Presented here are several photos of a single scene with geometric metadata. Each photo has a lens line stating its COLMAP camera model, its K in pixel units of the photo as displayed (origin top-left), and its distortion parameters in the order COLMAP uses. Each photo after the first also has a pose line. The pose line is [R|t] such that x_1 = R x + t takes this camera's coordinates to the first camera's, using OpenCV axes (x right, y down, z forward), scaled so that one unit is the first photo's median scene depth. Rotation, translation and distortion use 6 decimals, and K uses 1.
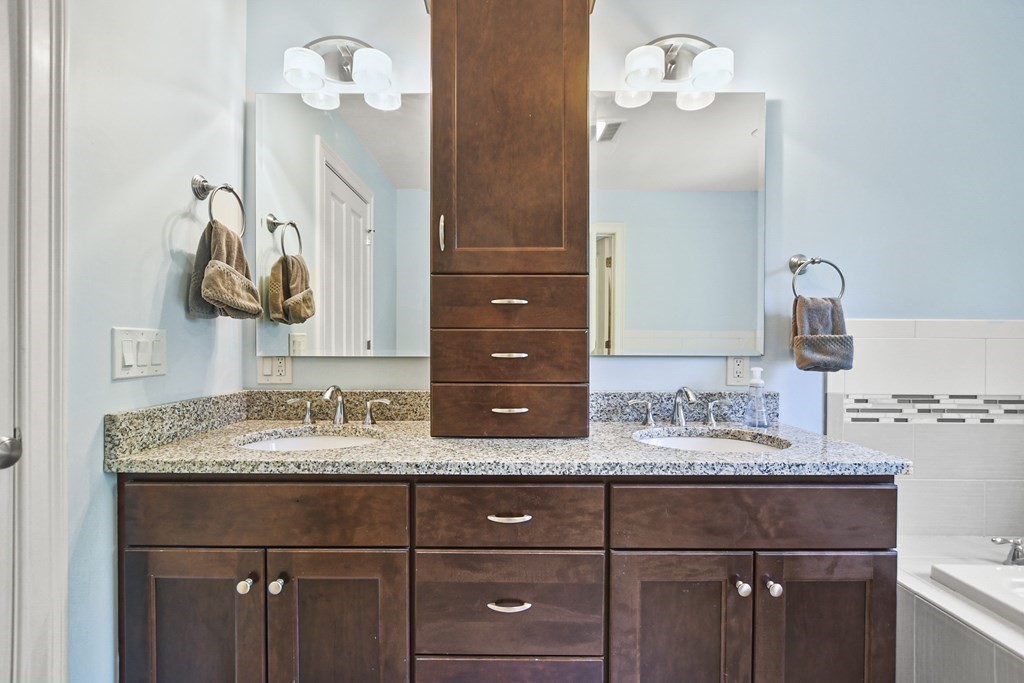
lens RADIAL K [[458.5, 0, 504.3], [0, 458.5, 344.5], [0, 0, 1]] dist [-0.006221, 0.000073]
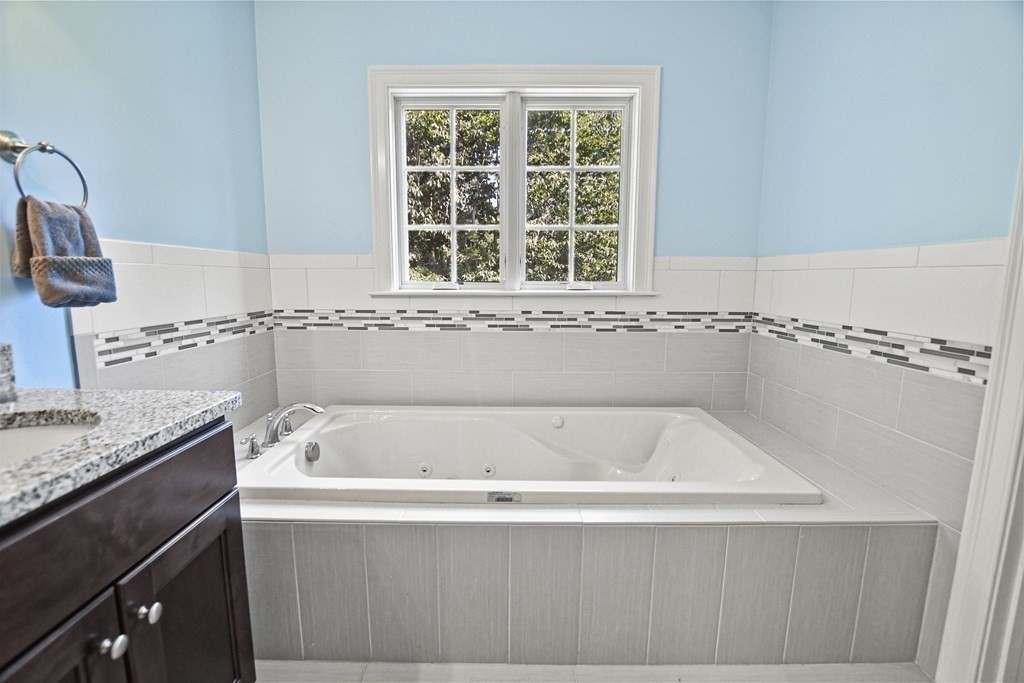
lens RADIAL K [[457.8, 0, 512.0], [0, 457.8, 341.5], [0, 0, 1]] dist [-0.032224, 0.000719]
pose [[-0.006048, -0.142835, 0.989728, -0.026278], [-0.005509, 0.989736, 0.142802, 0.008352], [-0.999967, -0.004589, -0.006773, 0.313371]]
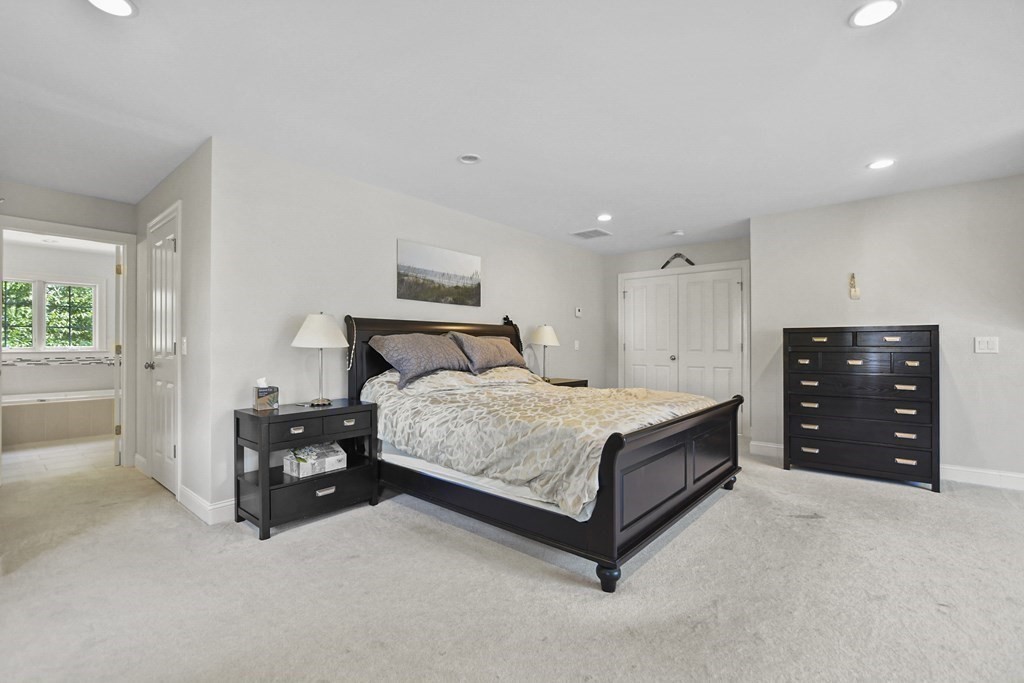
lens RADIAL K [[458.5, 0, 504.3], [0, 458.5, 344.5], [0, 0, 1]] dist [-0.006221, 0.000073]
pose [[-0.759065, -0.002006, 0.651011, -4.317048], [-0.002317, 0.999997, 0.000379, -0.007260], [-0.651010, -0.001221, -0.759068, 0.690289]]
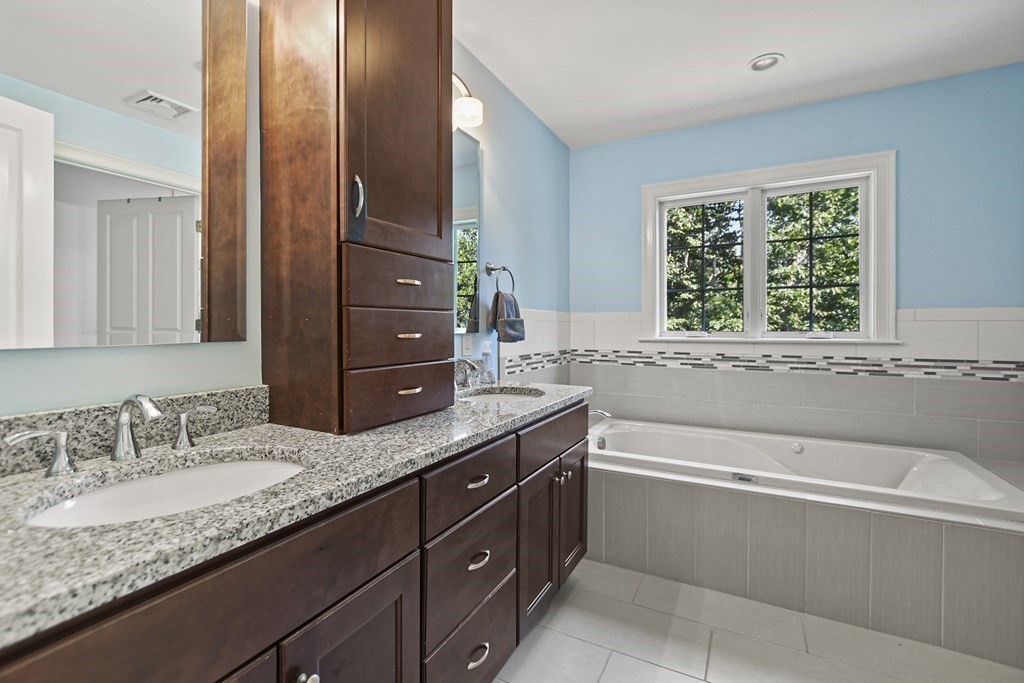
lens RADIAL K [[455.4, 0, 507.6], [0, 455.4, 328.3], [0, 0, 1]] dist [-0.003187, 0.000060]
pose [[0.479829, -0.008209, 0.877324, -0.653390], [0.000157, 0.999957, 0.009271, -0.001616], [-0.877362, -0.004311, 0.479809, 0.293954]]
